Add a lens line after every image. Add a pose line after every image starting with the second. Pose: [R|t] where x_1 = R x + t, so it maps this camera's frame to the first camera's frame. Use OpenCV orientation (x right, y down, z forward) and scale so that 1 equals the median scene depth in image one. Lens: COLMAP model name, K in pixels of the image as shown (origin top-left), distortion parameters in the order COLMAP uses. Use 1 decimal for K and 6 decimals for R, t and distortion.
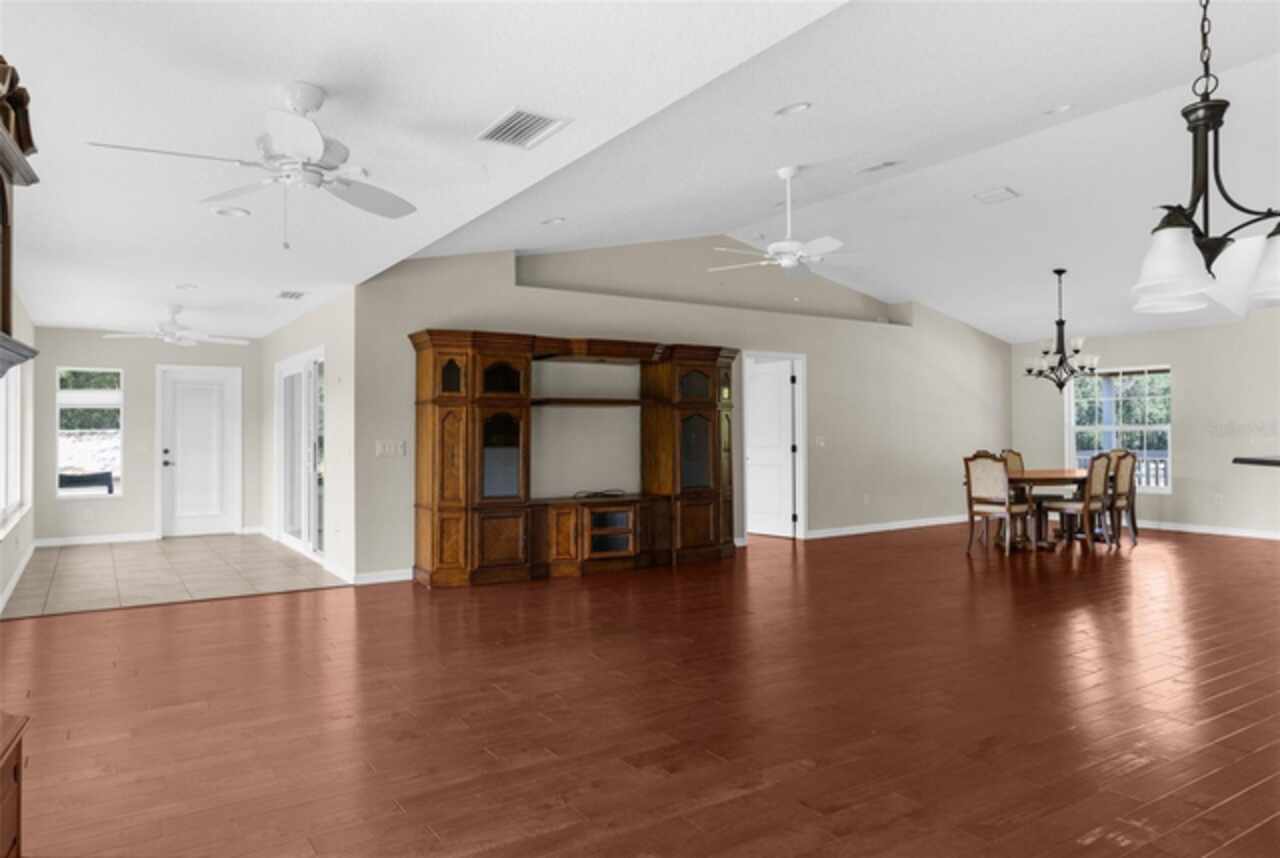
lens RADIAL K [[848.6, 0, 640.0], [0, 848.6, 429.0], [0, 0, 1]] dist [0.009709, 0.004068]
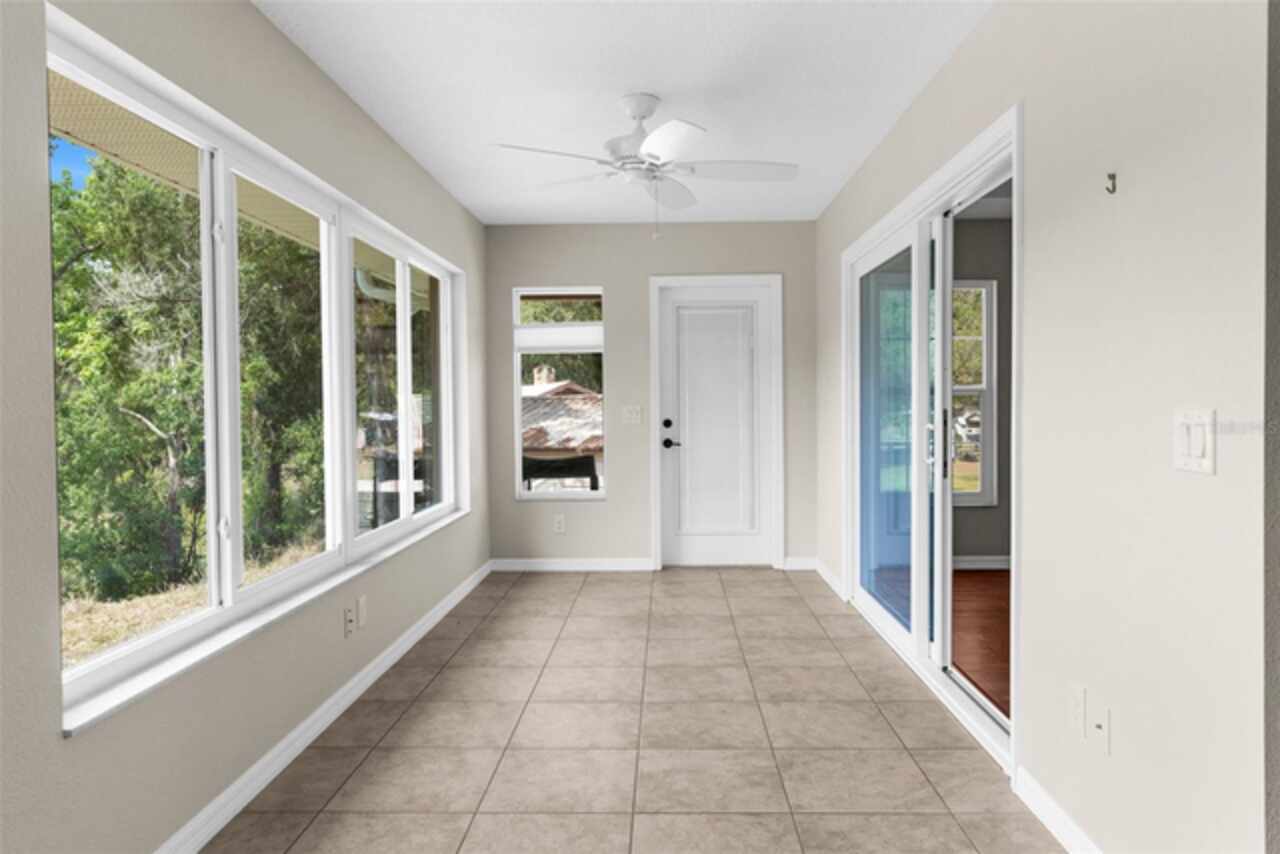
lens RADIAL K [[849.4, 0, 640.0], [0, 849.4, 427.0], [0, 0, 1]] dist [0.000406, 0.000072]
pose [[0.823357, 0.009352, -0.567447, -0.236803], [0.012273, 0.999337, 0.034277, 0.008431], [0.567391, -0.035187, 0.822696, 0.504855]]
